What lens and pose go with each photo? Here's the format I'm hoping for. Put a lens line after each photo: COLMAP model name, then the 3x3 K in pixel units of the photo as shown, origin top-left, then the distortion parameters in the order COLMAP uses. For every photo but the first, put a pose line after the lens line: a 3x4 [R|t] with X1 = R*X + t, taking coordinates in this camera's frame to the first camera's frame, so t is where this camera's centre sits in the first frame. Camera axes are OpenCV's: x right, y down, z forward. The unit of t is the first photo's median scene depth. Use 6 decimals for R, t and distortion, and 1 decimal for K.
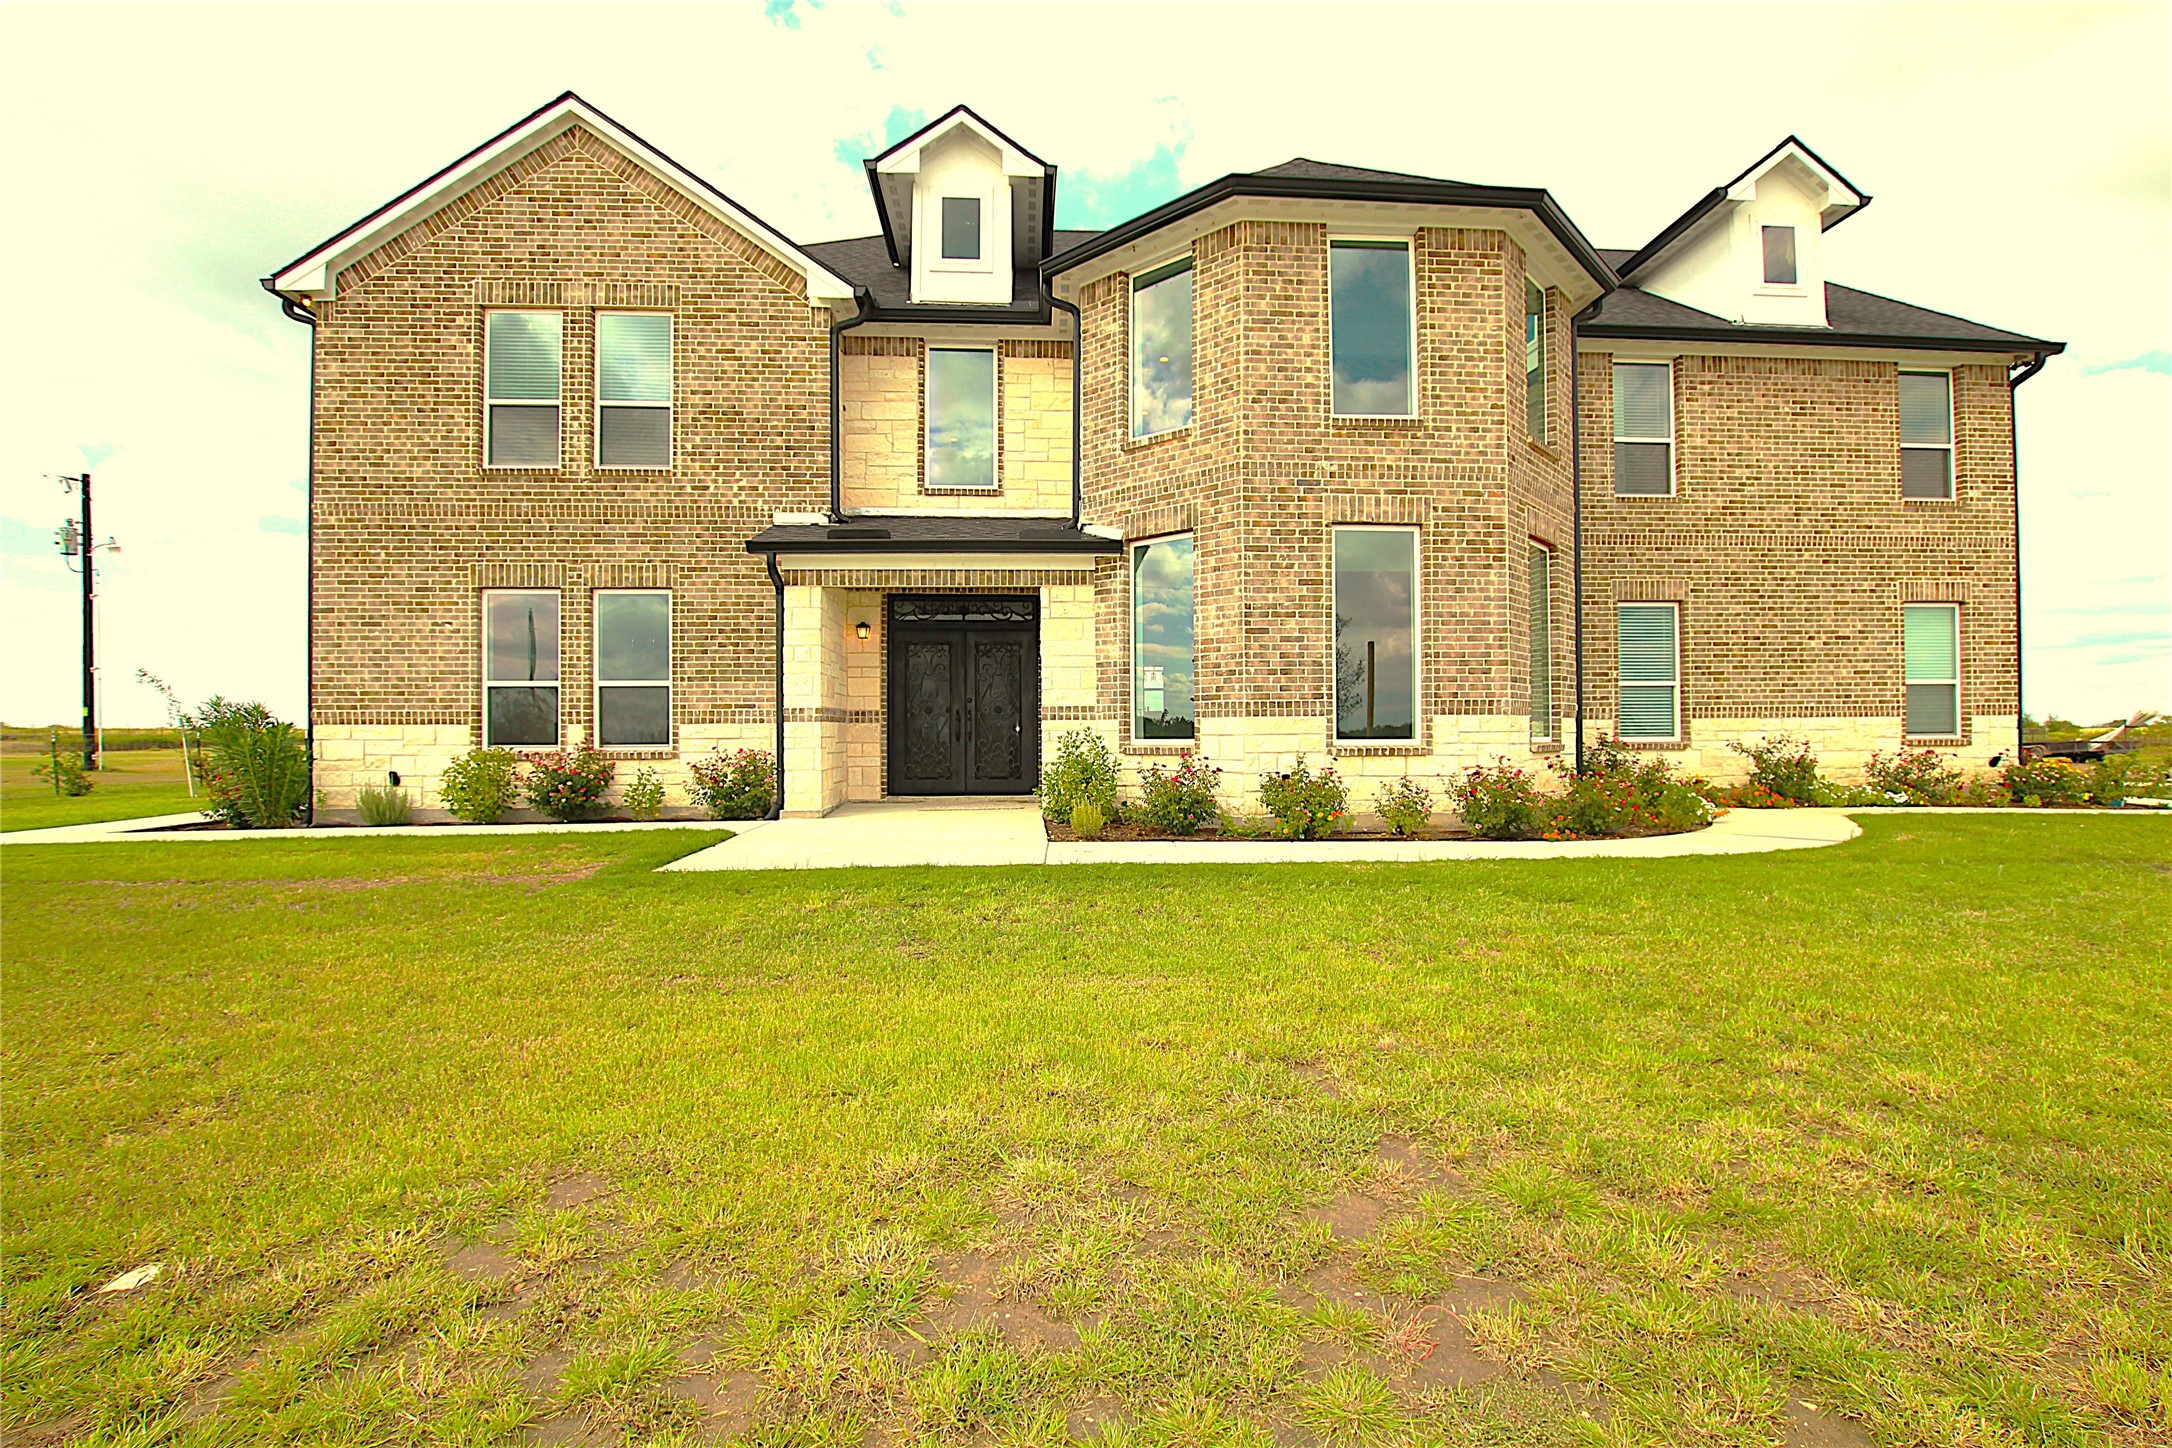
lens RADIAL K [[1013.1, 0, 1091.5], [0, 1013.1, 729.5], [0, 0, 1]] dist [-0.027571, 0.004057]
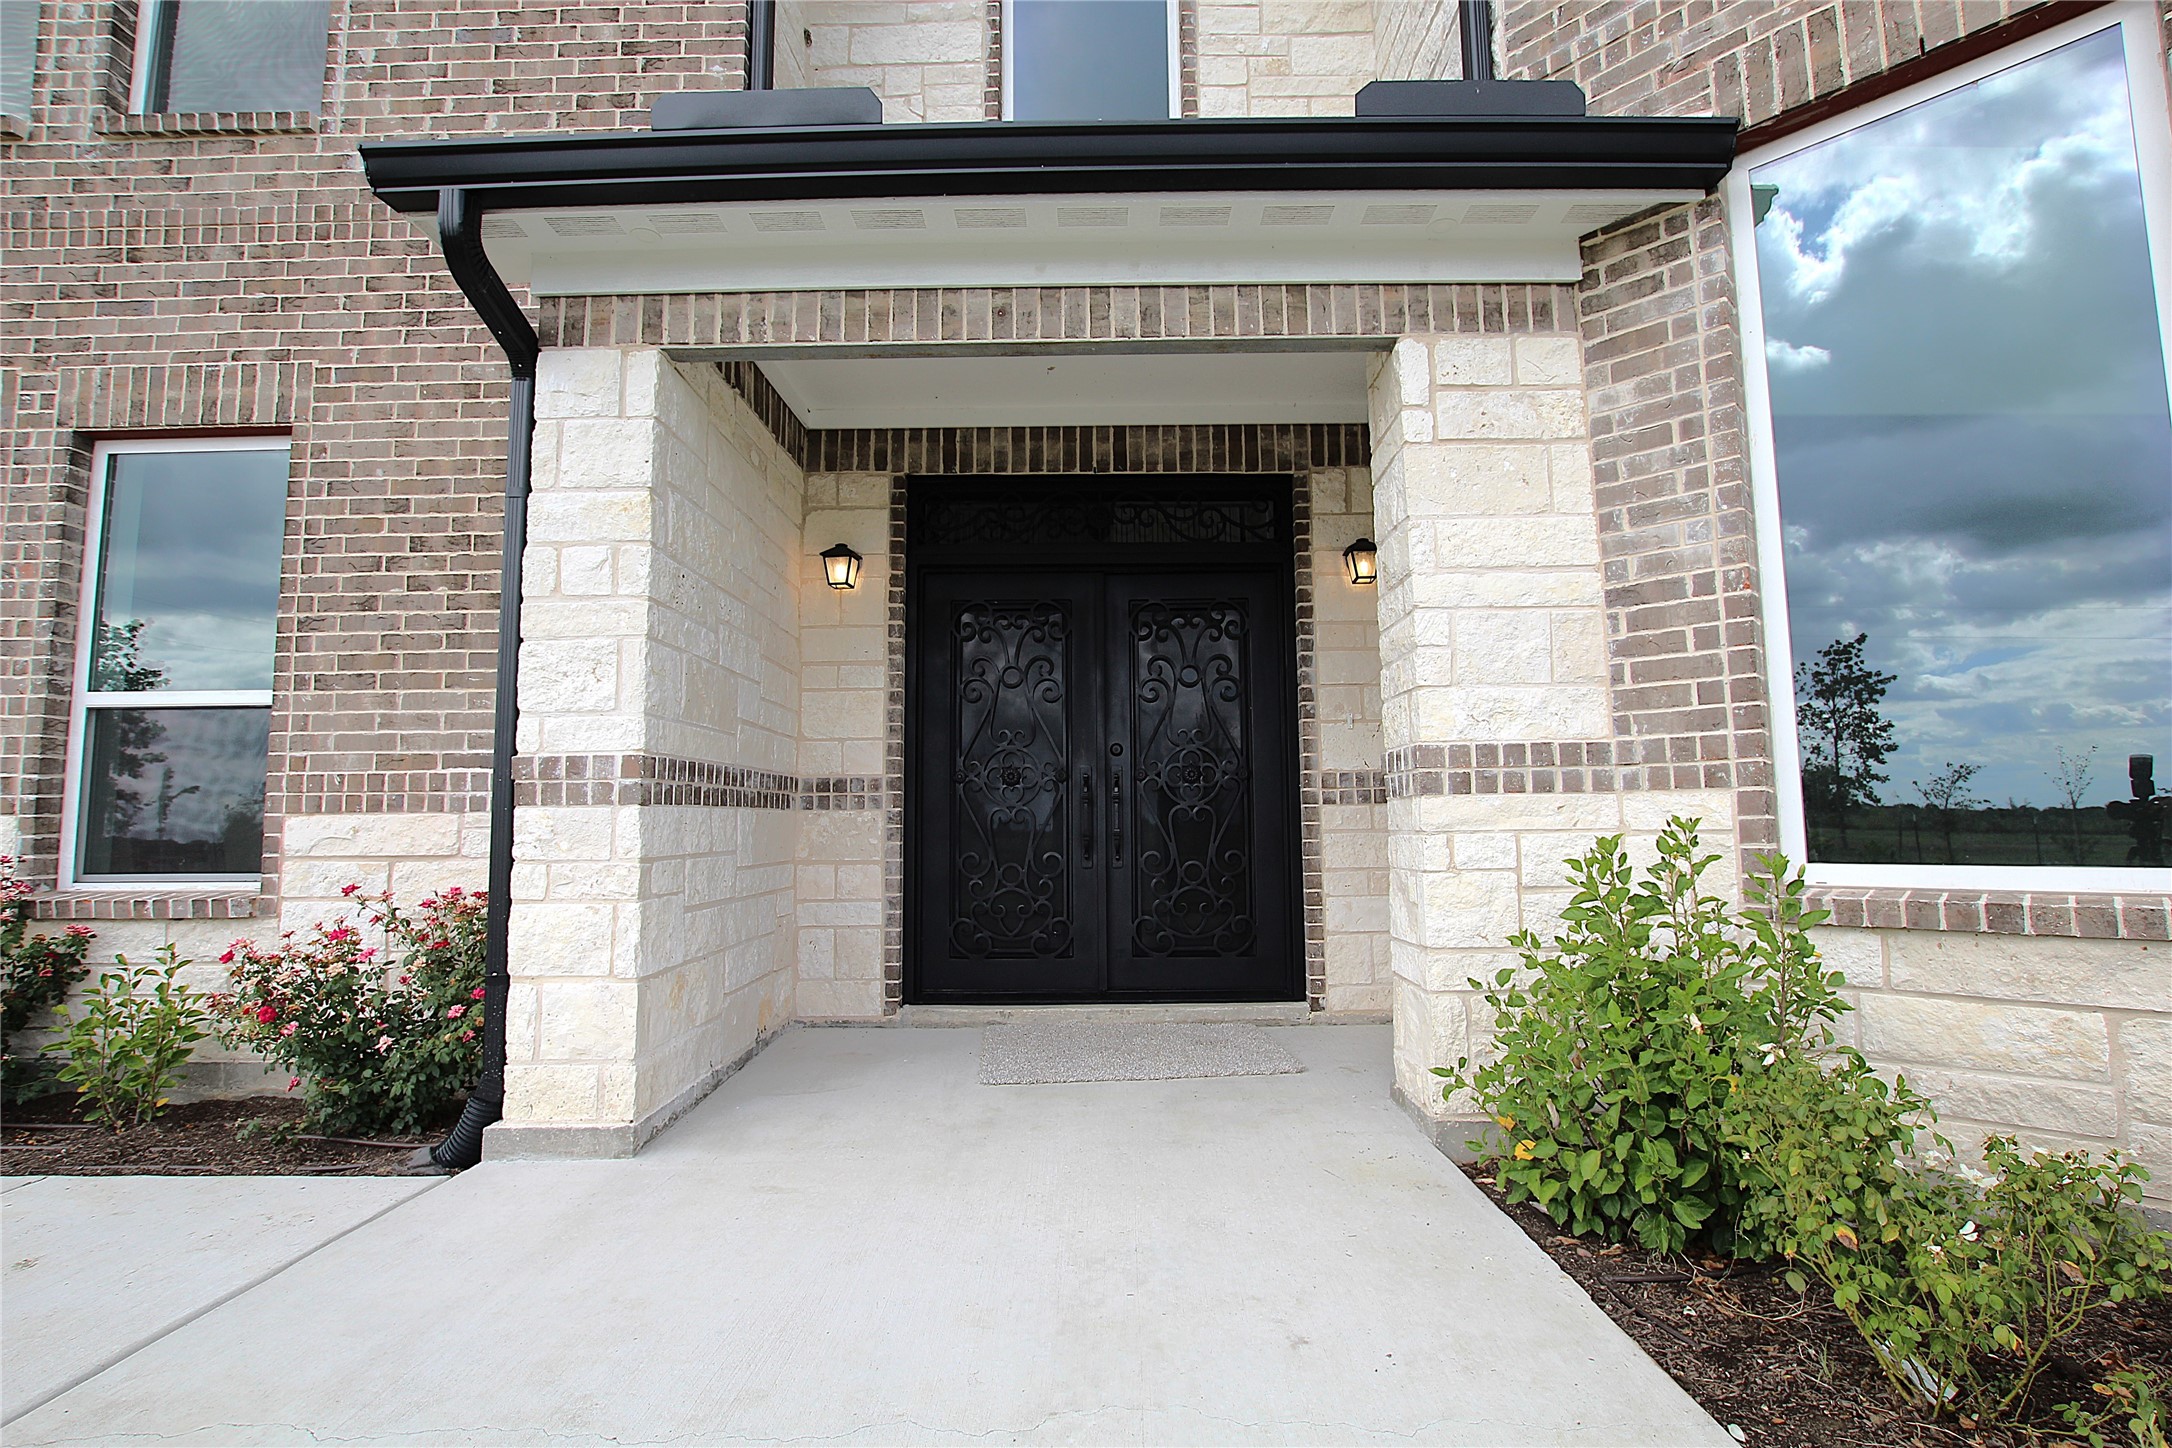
lens RADIAL K [[1013.1, 0, 1091.5], [0, 1013.1, 729.5], [0, 0, 1]] dist [-0.027571, 0.004057]
pose [[0.997446, -0.011316, -0.070519, -0.114807], [0.005096, 0.996127, -0.087776, -0.003079], [0.071239, 0.087193, 0.993641, 0.687587]]
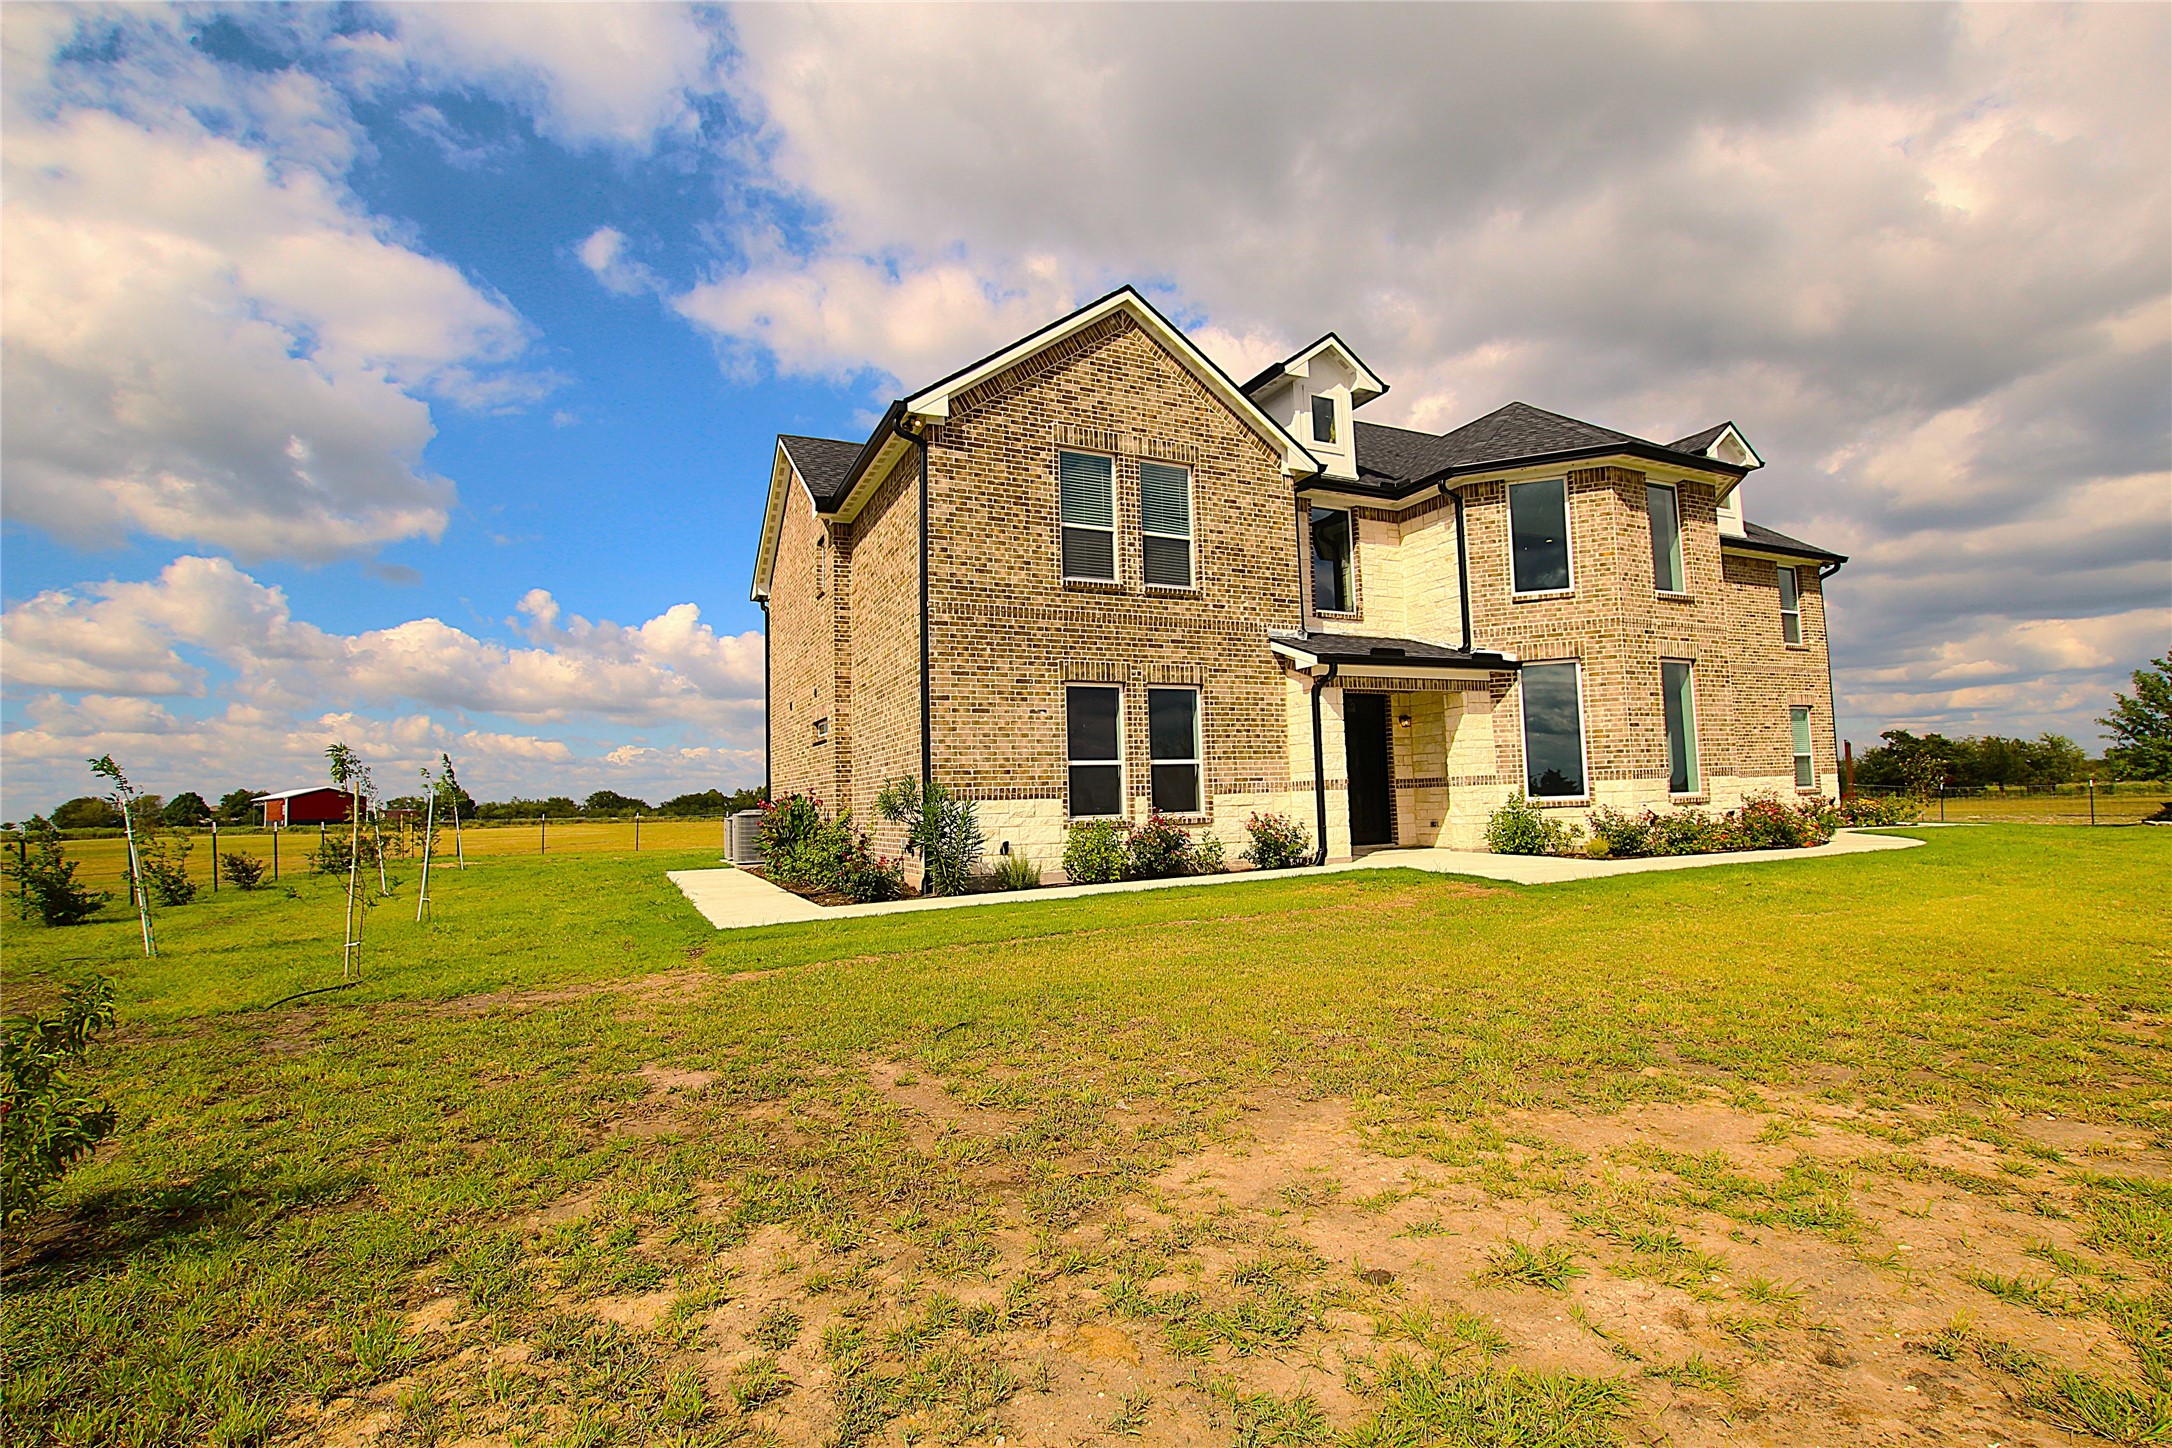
lens RADIAL K [[950.8, 0, 1086.0], [0, 950.8, 724.0], [0, 0, 1]] dist [-0.022063, 0.000394]
pose [[0.931845, 0.006511, 0.362799, -0.983710], [0.021262, 0.997141, -0.072507, -0.010163], [-0.362234, 0.075279, 0.929042, -0.035372]]
